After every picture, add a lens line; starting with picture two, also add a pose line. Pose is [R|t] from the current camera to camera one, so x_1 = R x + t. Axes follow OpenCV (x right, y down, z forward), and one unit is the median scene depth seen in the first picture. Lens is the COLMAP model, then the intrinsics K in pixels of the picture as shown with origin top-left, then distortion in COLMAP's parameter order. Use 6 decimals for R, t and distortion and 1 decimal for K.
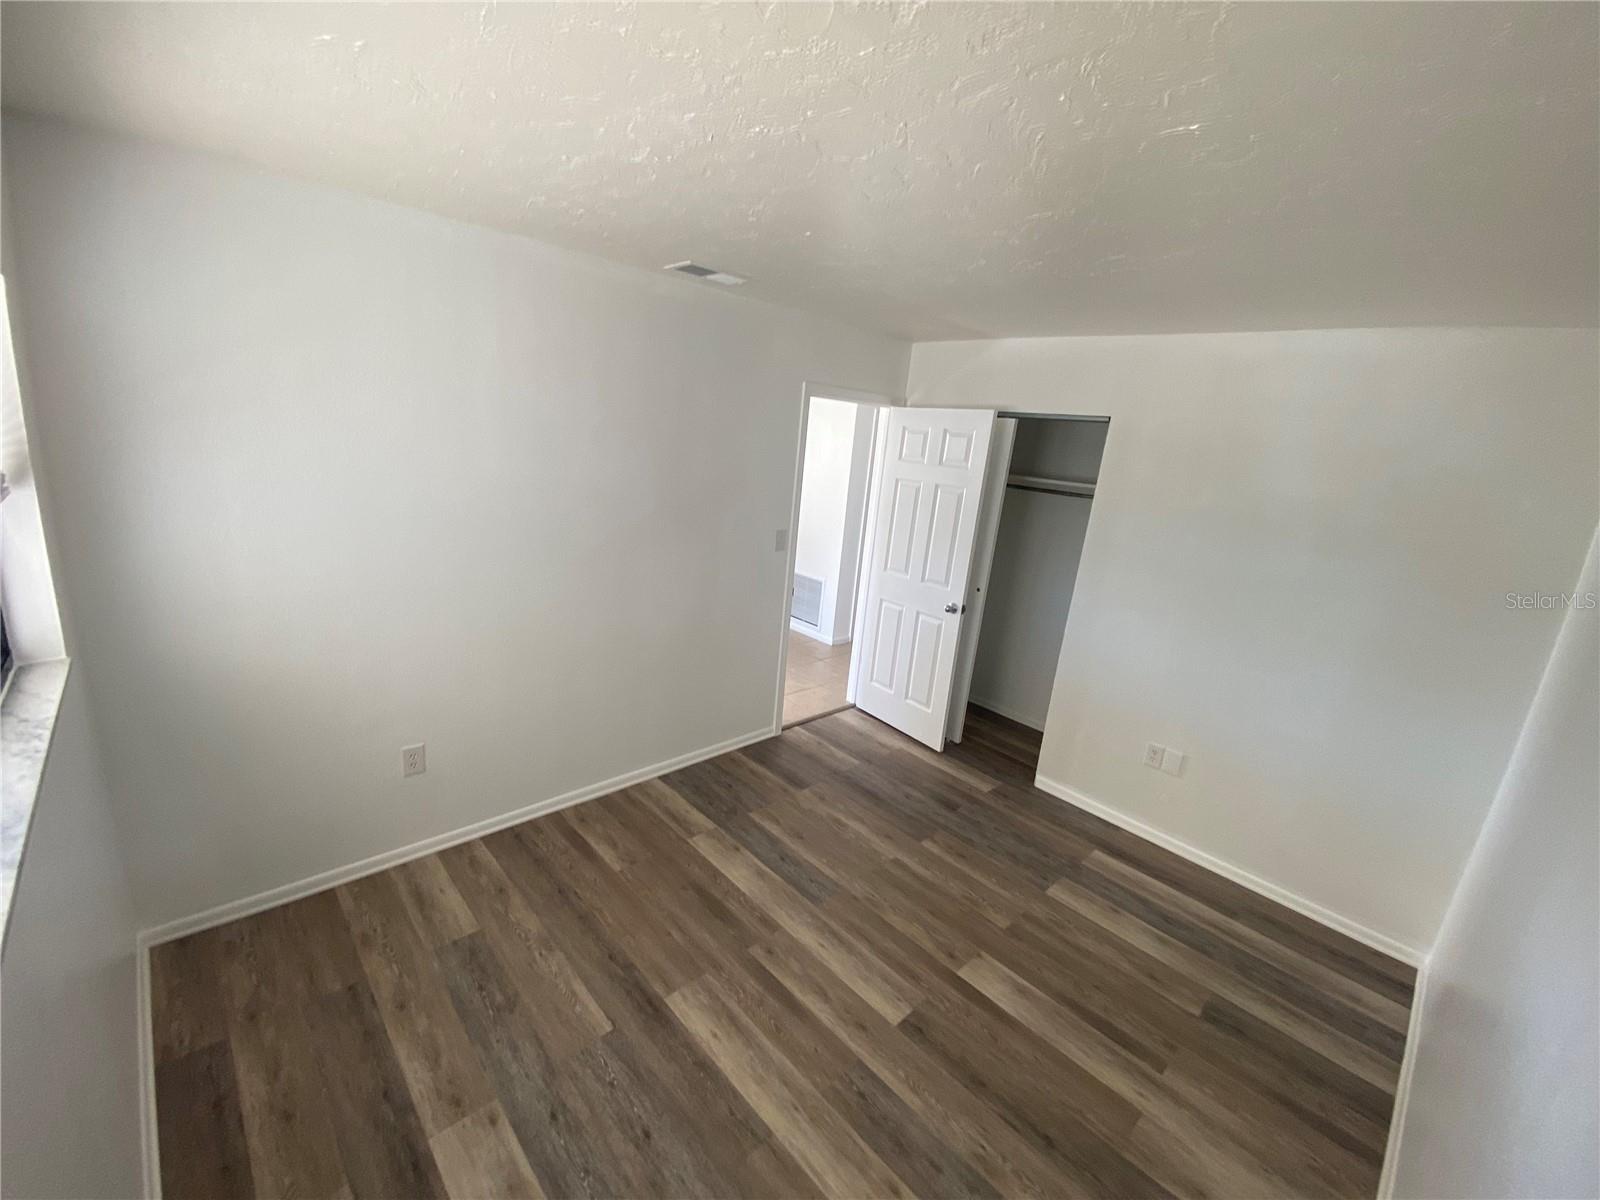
lens RADIAL K [[658.3, 0, 803.9], [0, 658.3, 606.4], [0, 0, 1]] dist [0.022325, -0.021305]
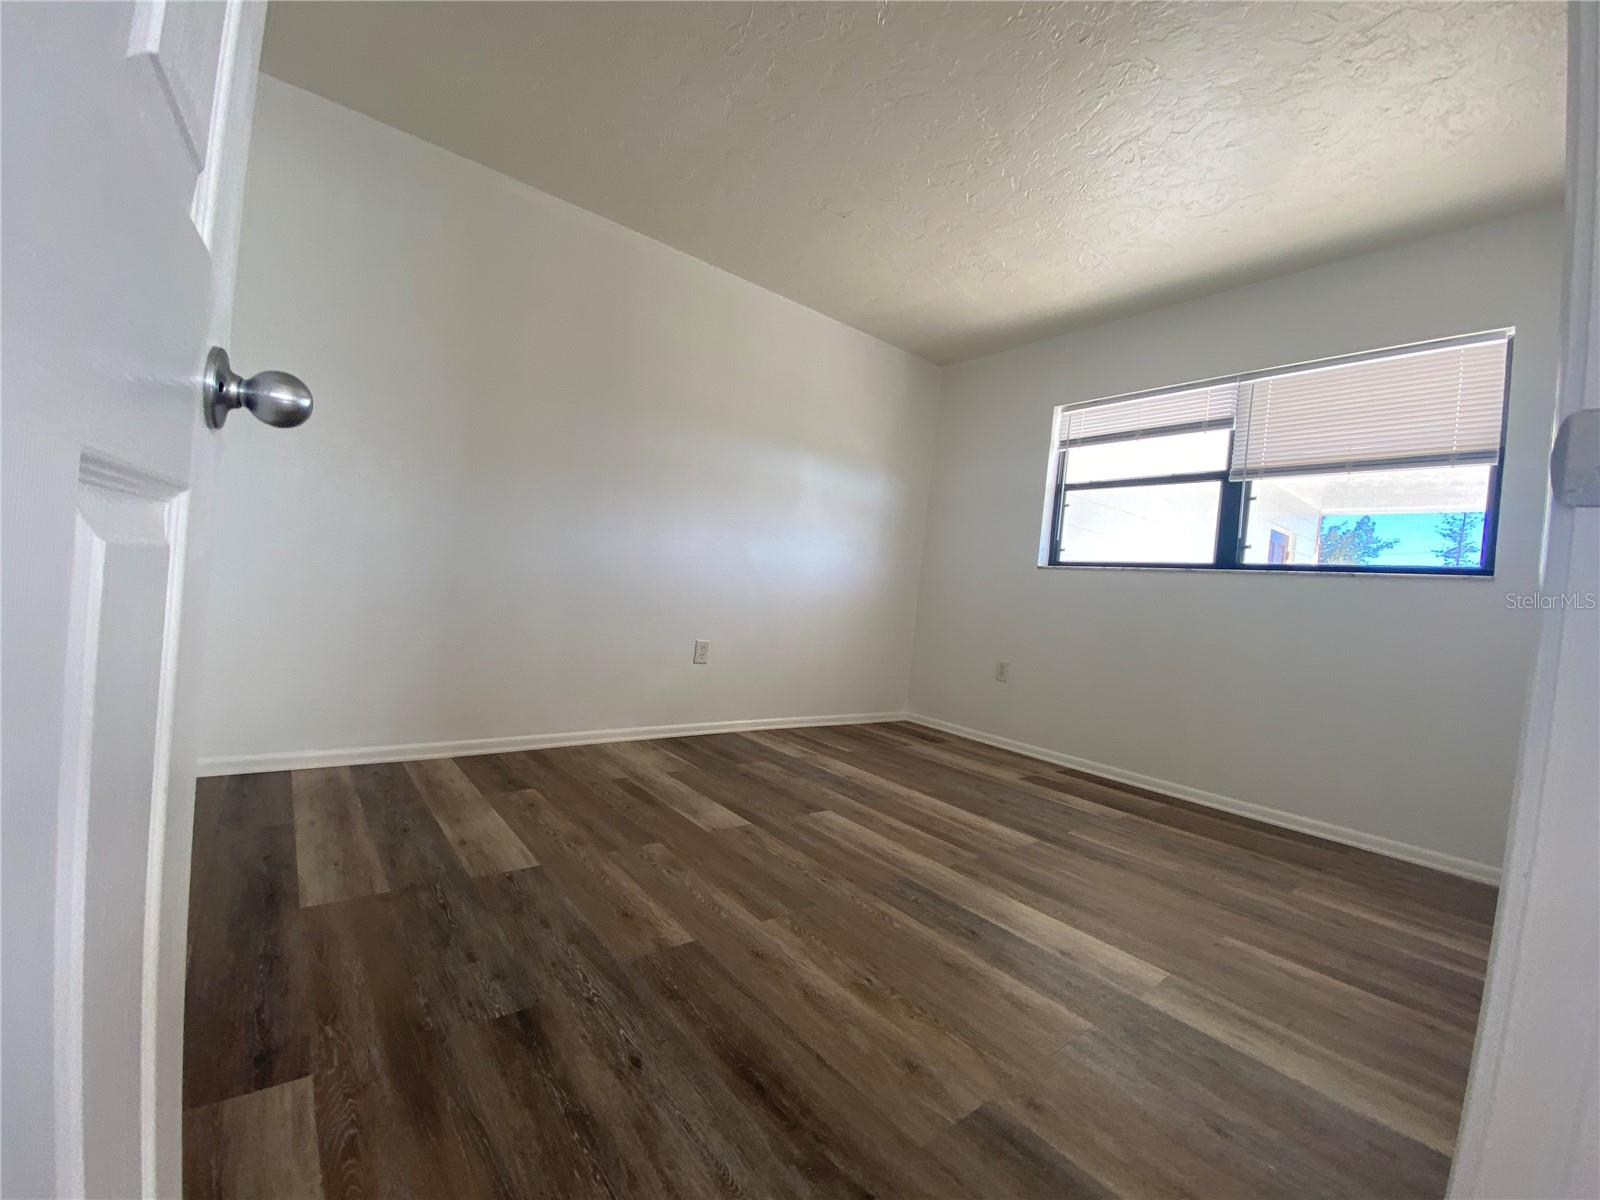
lens RADIAL K [[658.3, 0, 803.9], [0, 658.3, 606.4], [0, 0, 1]] dist [0.022325, -0.021305]
pose [[-0.979963, -0.182640, 0.079466, 0.134741], [-0.154234, 0.948274, 0.277468, -0.013748], [-0.126032, 0.259652, -0.957443, 1.753622]]
